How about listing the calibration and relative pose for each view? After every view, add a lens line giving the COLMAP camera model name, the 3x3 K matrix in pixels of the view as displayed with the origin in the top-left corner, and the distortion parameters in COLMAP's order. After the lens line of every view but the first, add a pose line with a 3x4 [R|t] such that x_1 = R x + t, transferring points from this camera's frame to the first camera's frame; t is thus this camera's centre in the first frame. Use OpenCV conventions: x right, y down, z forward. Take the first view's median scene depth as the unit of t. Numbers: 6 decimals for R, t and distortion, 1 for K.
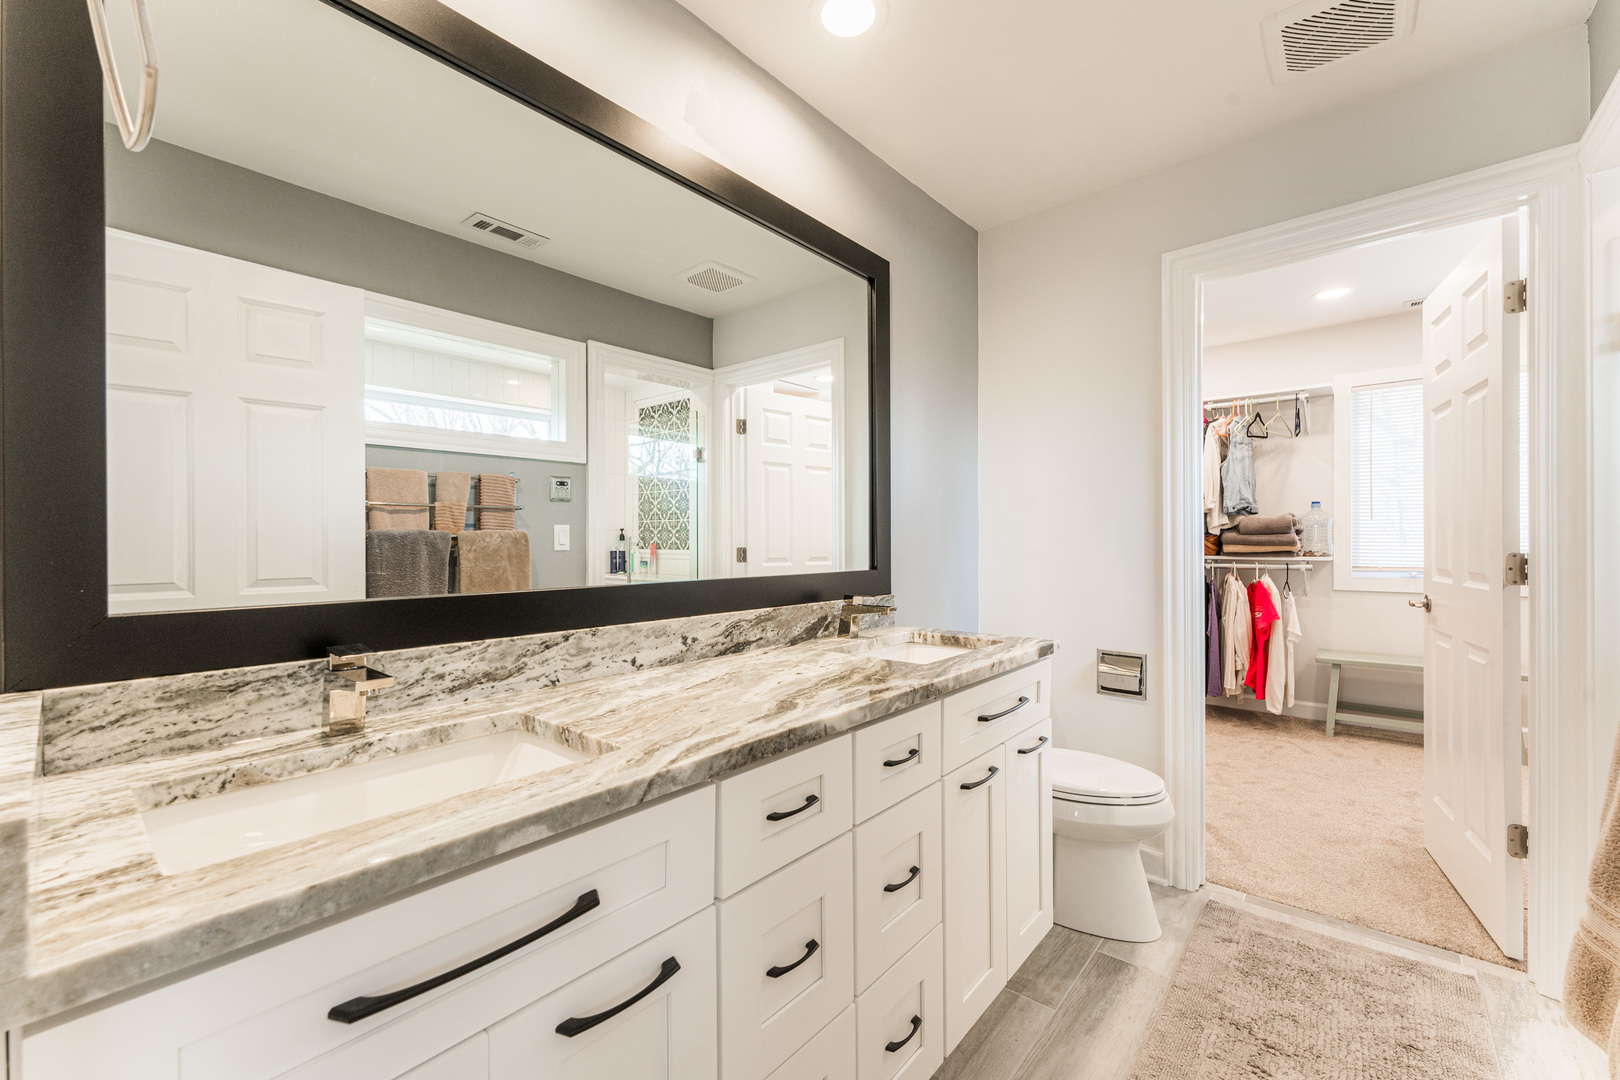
lens RADIAL K [[667.0, 0, 801.3], [0, 667.0, 541.5], [0, 0, 1]] dist [0.002066, 0.000211]
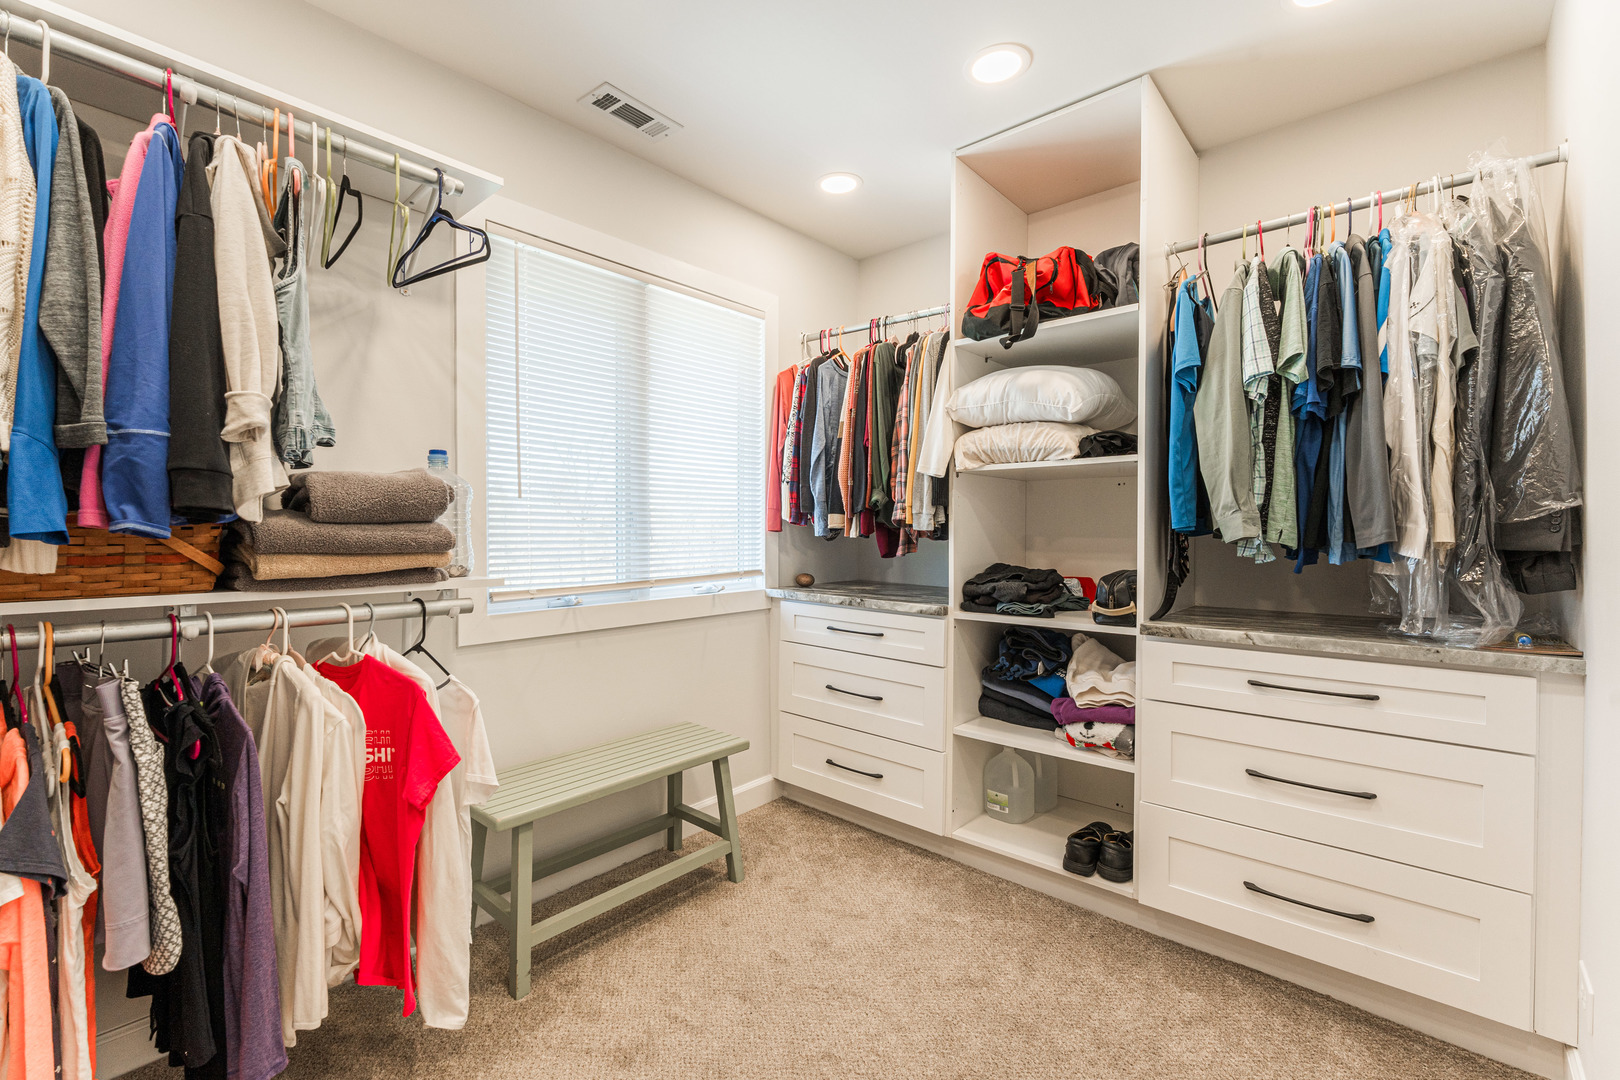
lens RADIAL K [[688.8, 0, 810.0], [0, 688.8, 540.0], [0, 0, 1]] dist [-0.000294, -0.000096]
pose [[0.000818, -0.003507, 0.999994, 0.319477], [-0.000733, 0.999994, 0.003507, -0.003408], [-0.999999, -0.000736, 0.000816, 0.753576]]
